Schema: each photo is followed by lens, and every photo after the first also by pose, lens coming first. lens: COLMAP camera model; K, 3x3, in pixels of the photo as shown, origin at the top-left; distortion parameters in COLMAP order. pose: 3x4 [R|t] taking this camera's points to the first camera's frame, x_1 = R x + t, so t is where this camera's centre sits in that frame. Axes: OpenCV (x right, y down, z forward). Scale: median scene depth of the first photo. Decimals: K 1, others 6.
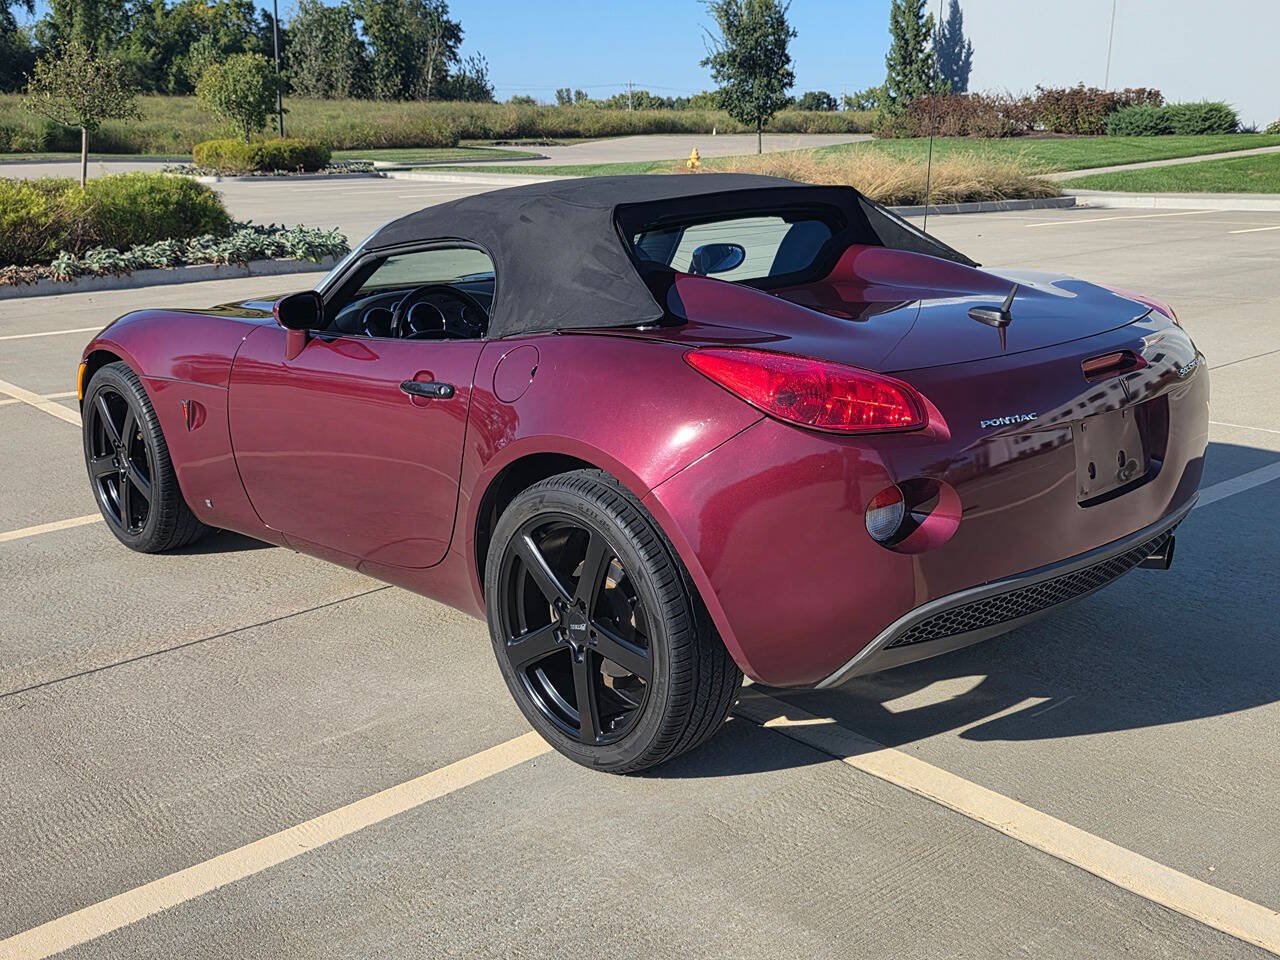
lens RADIAL K [[1354.3, 0, 629.6], [0, 1354.3, 463.2], [0, 0, 1]] dist [0.068309, -0.128429]
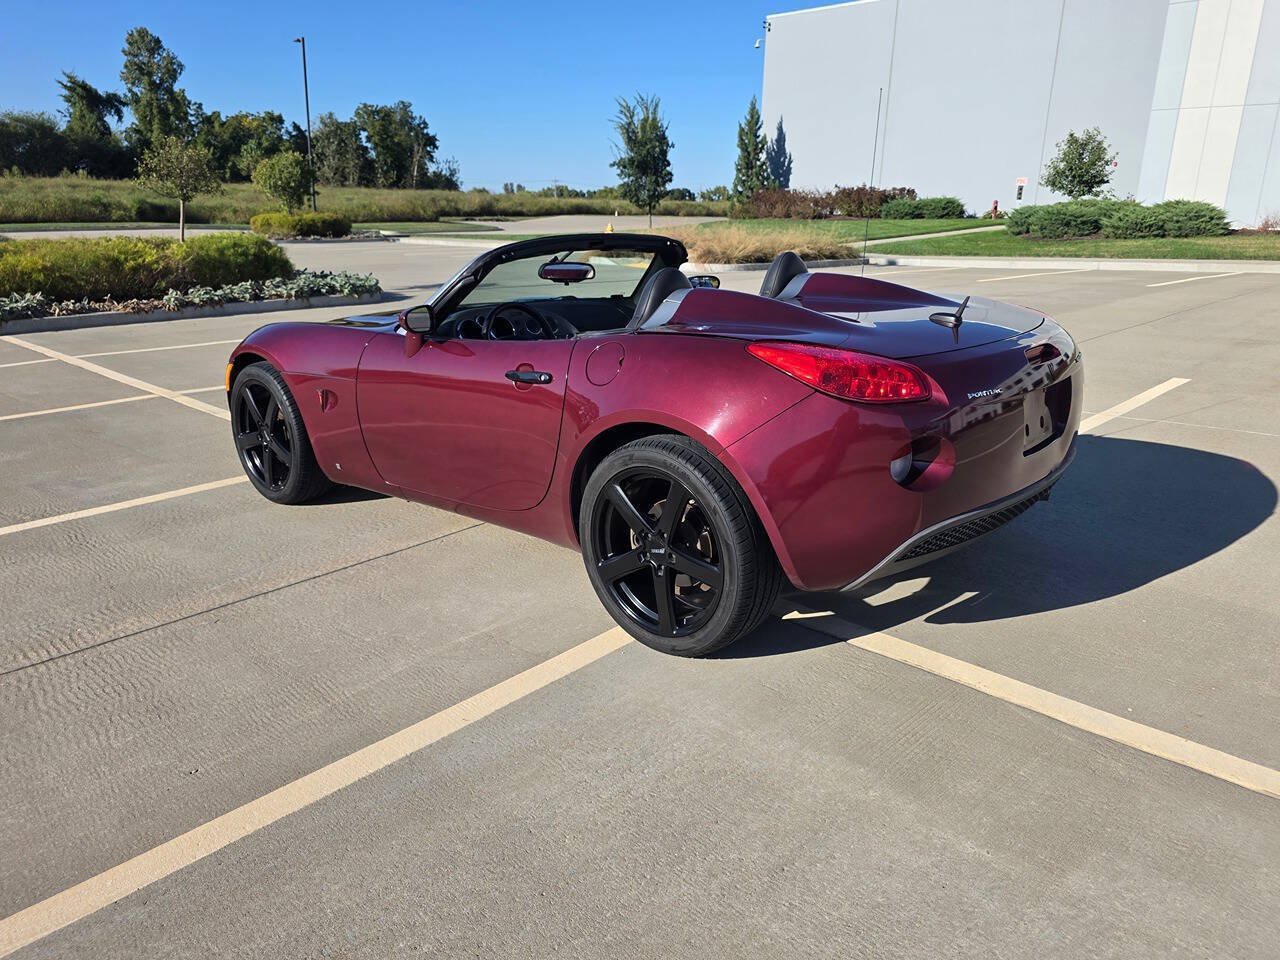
lens RADIAL K [[914.2, 0, 653.1], [0, 914.2, 474.7], [0, 0, 1]] dist [0.034077, -0.040190]
pose [[0.994663, -0.016159, 0.101908, -0.028604], [0.012285, 0.999182, 0.038527, 0.002031], [-0.102447, -0.037069, 0.994048, 0.020268]]
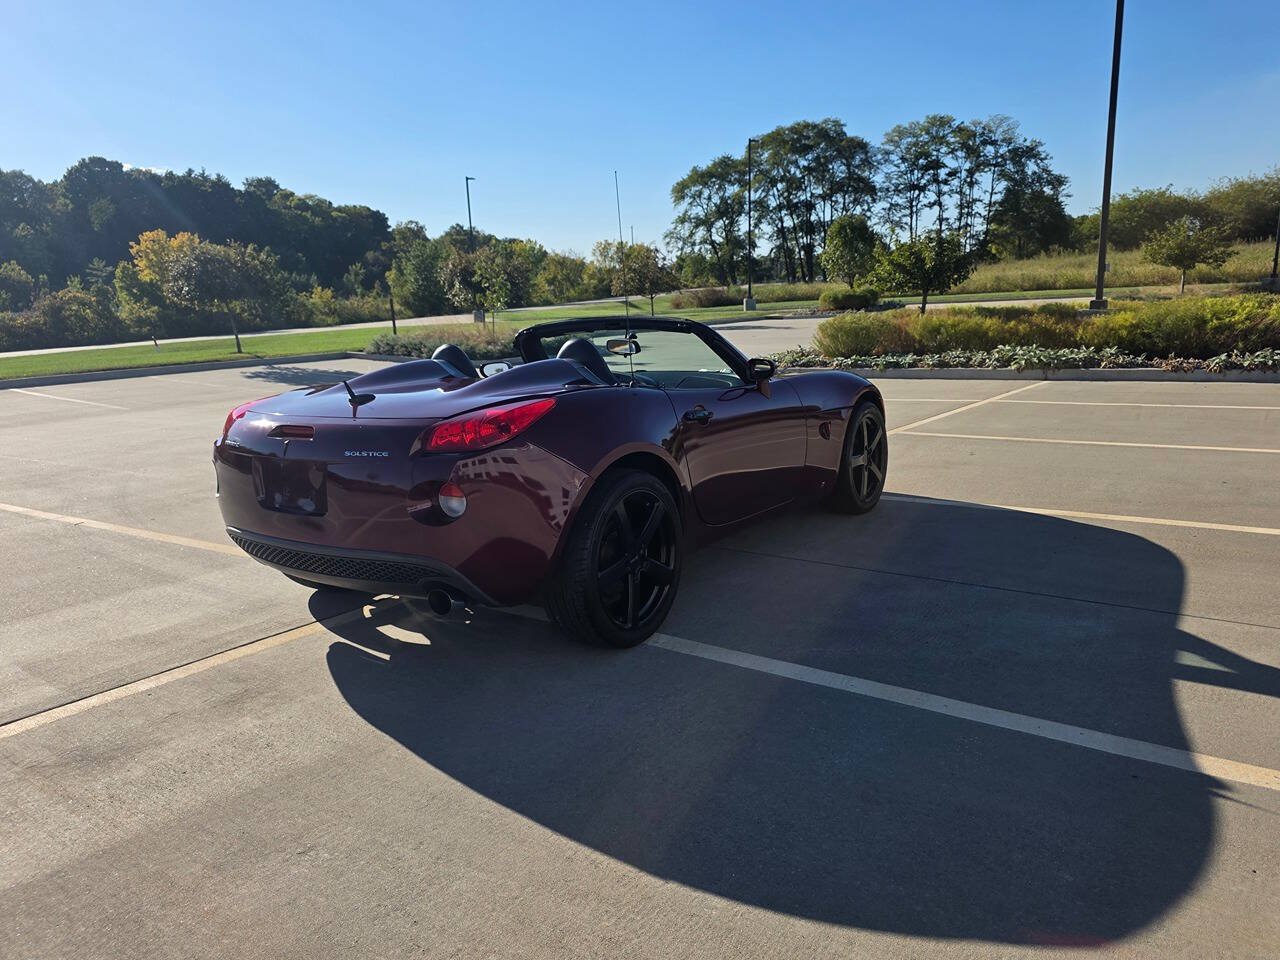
lens RADIAL K [[917.0, 0, 622.5], [0, 917.0, 450.3], [0, 0, 1]] dist [0.027094, -0.029707]
pose [[0.226472, 0.160549, -0.960695, 0.304354], [-0.191111, 0.974474, 0.117800, -0.051600], [0.955085, 0.156921, 0.251374, 0.222769]]
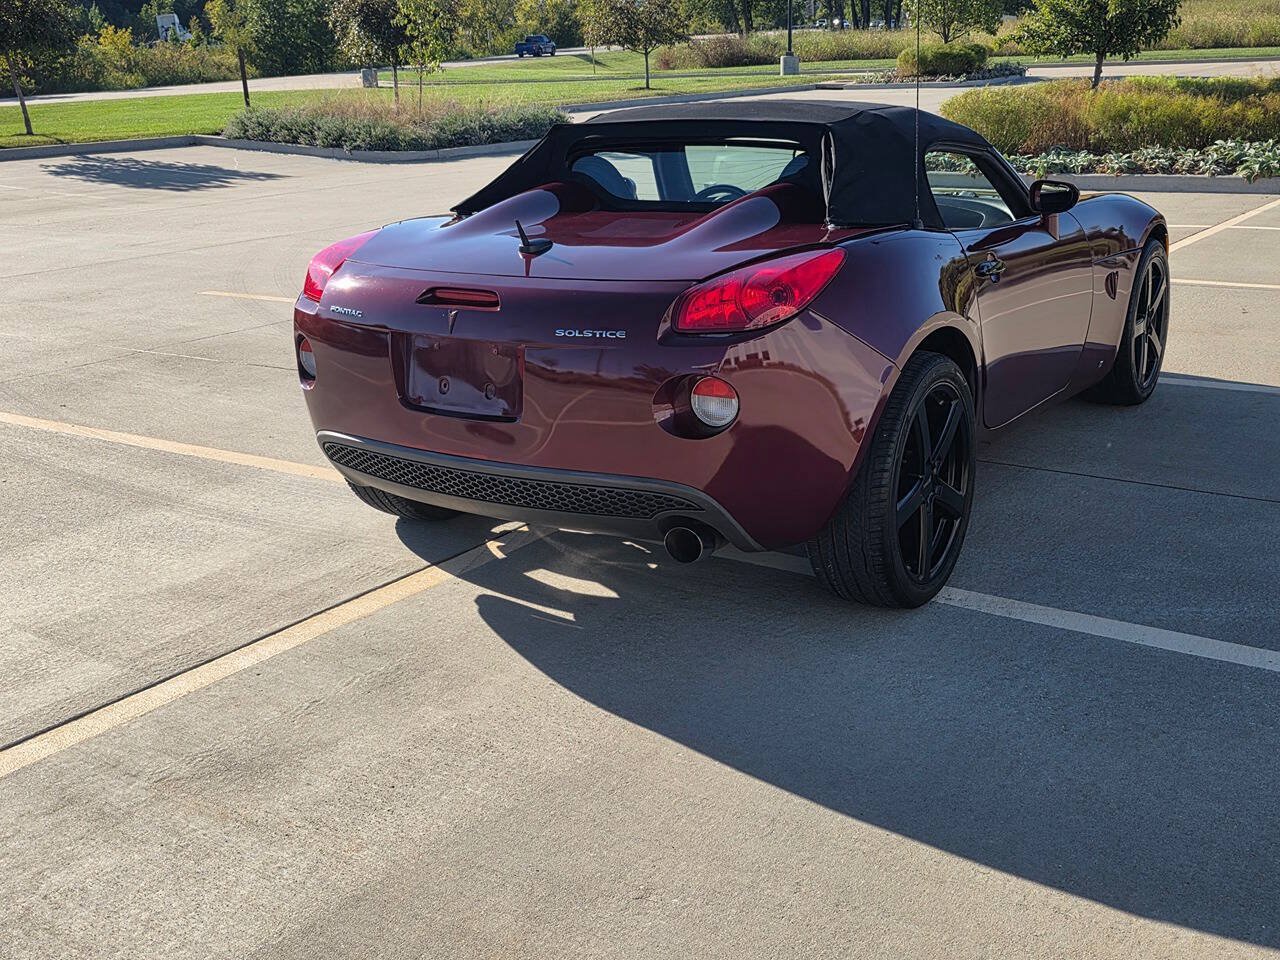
lens RADIAL K [[1354.3, 0, 629.6], [0, 1354.3, 463.2], [0, 0, 1]] dist [0.068309, -0.128429]
pose [[0.263477, 0.284168, -0.921862, 0.293084], [-0.201812, 0.950719, 0.235383, -0.046930], [0.943320, 0.124025, 0.307841, 0.162823]]
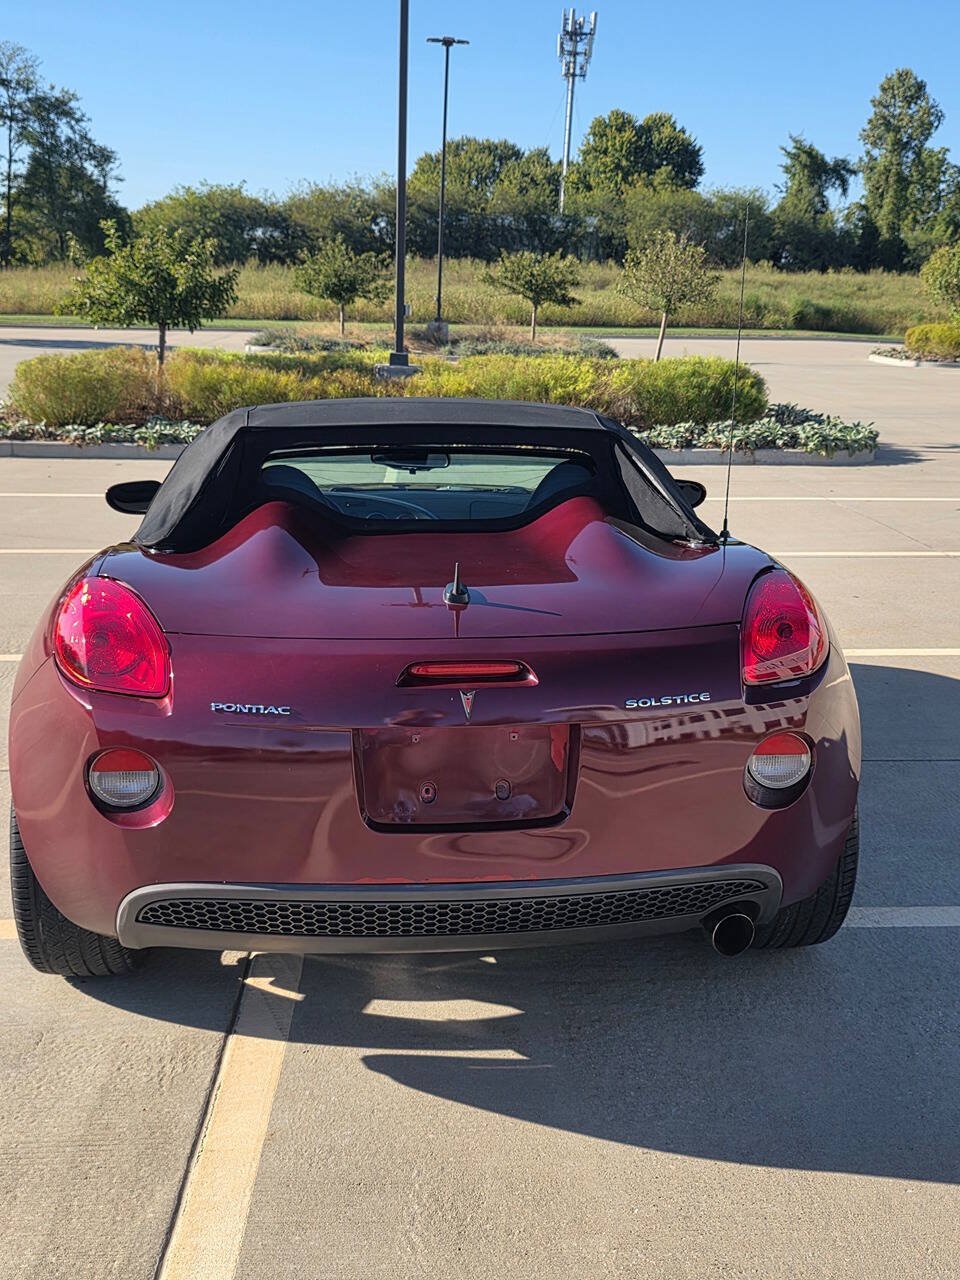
lens RADIAL K [[1354.3, 0, 480.0], [0, 1354.3, 640.0], [0, 0, 1]] dist [0.068309, -0.128429]
pose [[0.799237, 0.172364, -0.575770, 0.167800], [-0.173776, 0.983350, 0.053157, -0.027684], [0.575345, 0.057570, 0.815882, 0.066980]]
